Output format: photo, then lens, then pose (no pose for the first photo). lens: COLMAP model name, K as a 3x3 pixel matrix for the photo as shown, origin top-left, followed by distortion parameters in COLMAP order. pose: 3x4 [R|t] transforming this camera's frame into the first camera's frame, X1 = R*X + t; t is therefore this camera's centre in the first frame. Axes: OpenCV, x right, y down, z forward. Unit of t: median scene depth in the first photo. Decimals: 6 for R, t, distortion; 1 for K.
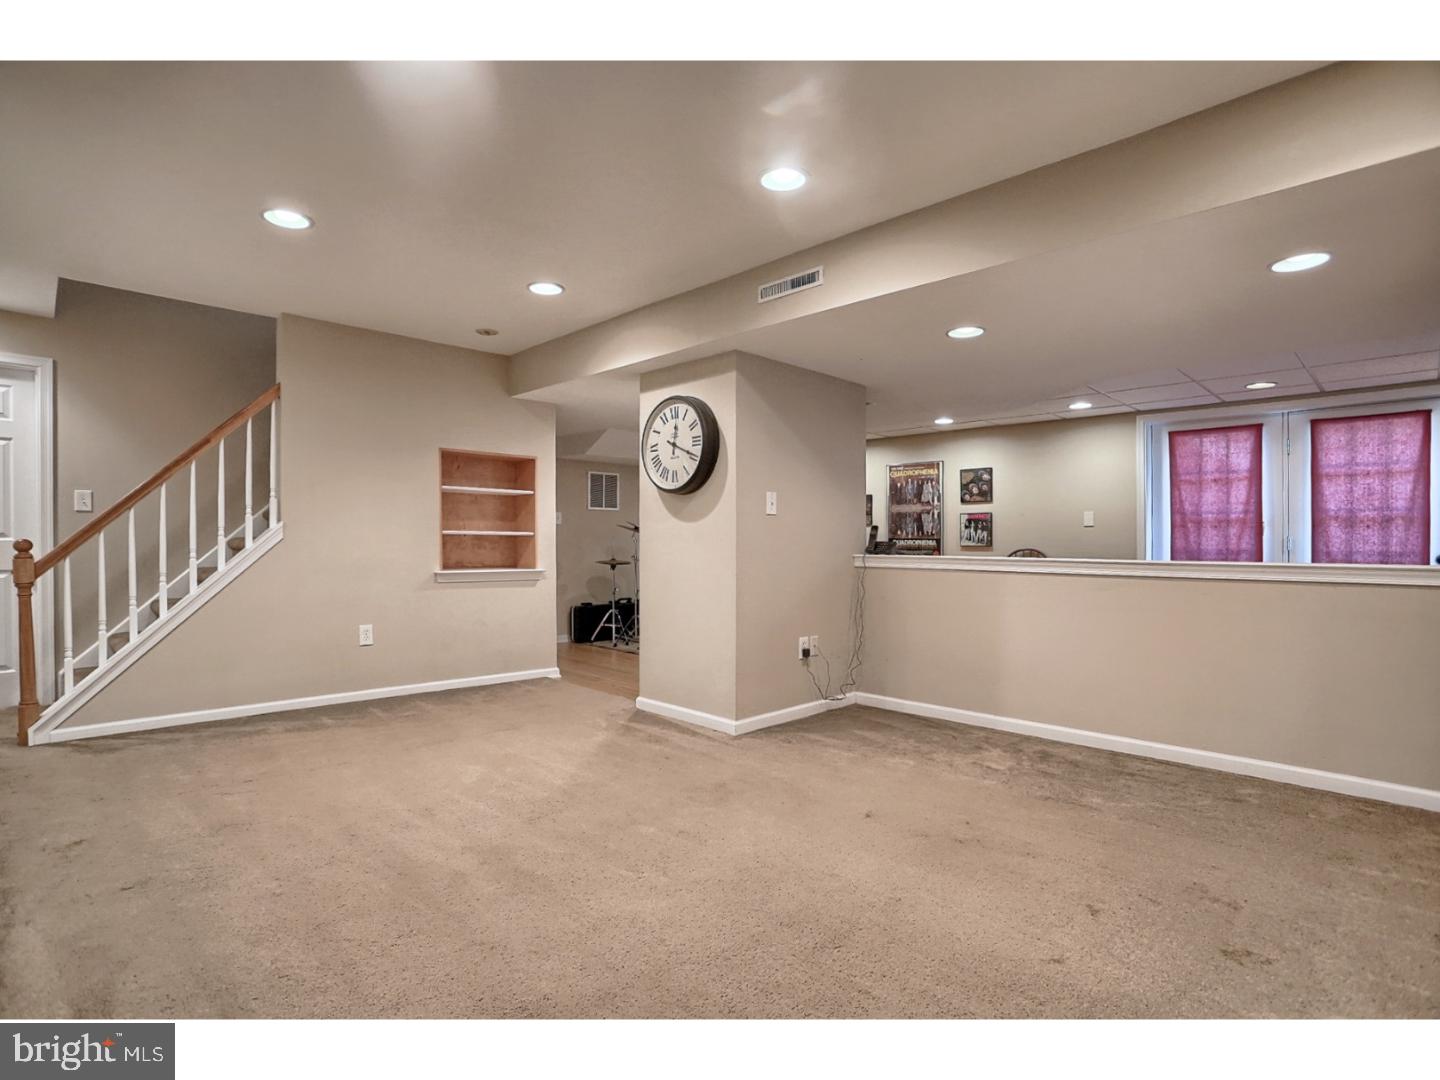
lens RADIAL K [[708.1, 0, 696.4], [0, 708.1, 542.3], [0, 0, 1]] dist [-0.050308, 0.002858]
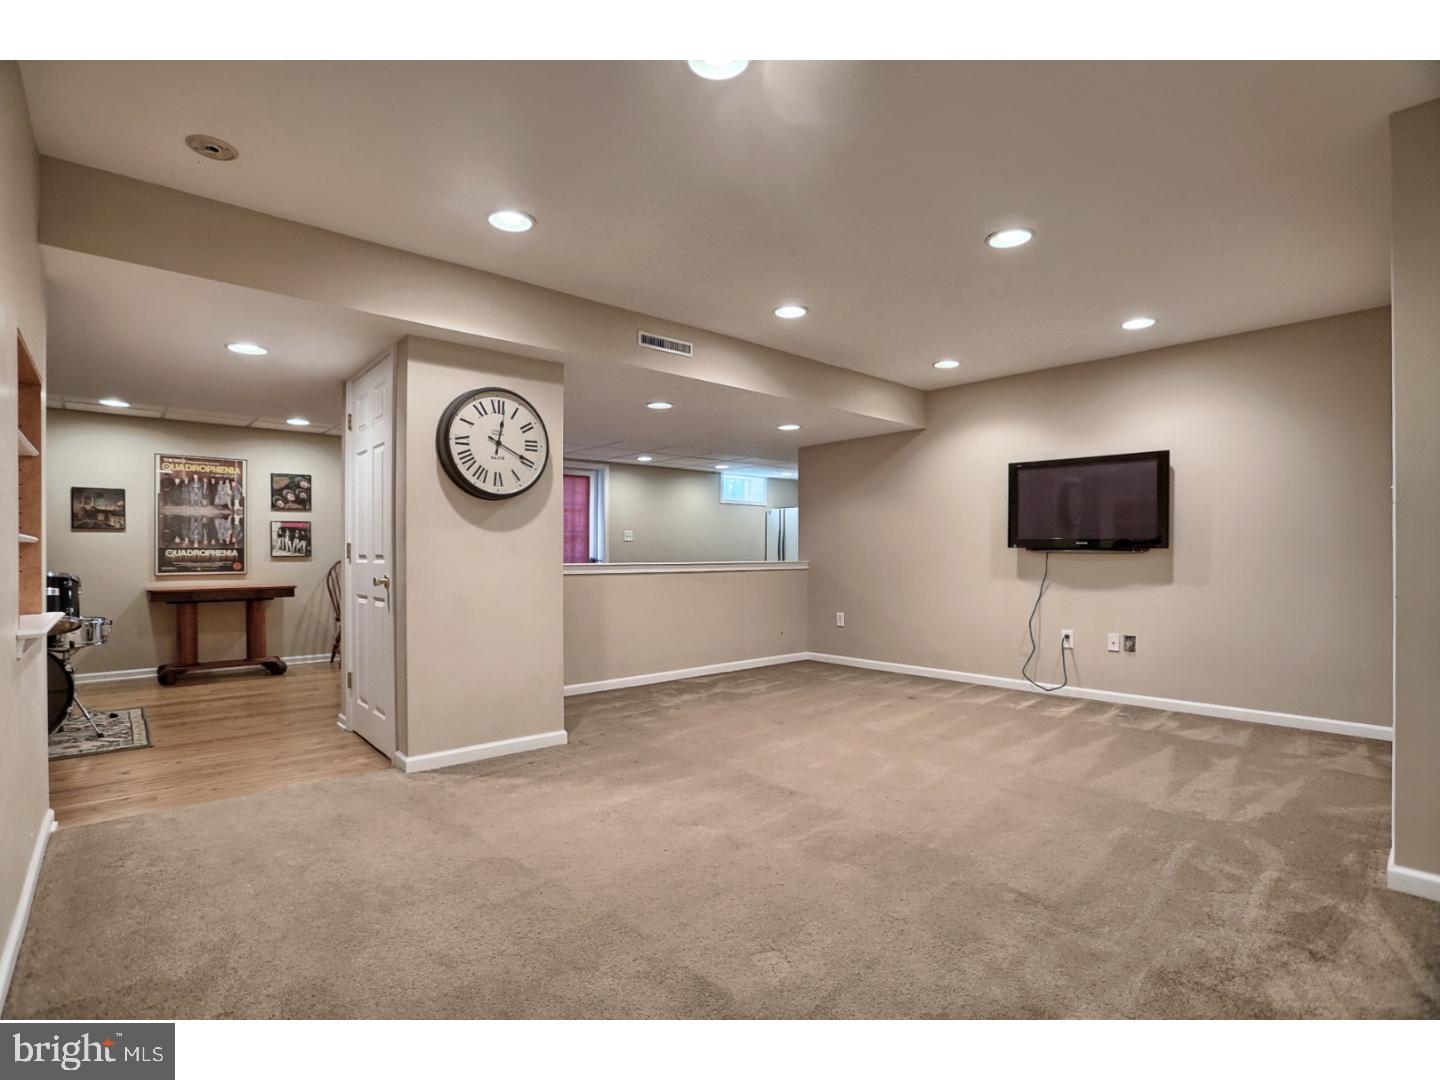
lens RADIAL K [[708.1, 0, 695.6], [0, 708.1, 550.5], [0, 0, 1]] dist [-0.050308, 0.002858]
pose [[0.073746, -0.002156, 0.997275, -0.486054], [0.000511, 0.999998, 0.002124, -0.003783], [-0.997277, 0.000353, 0.073747, 0.381184]]
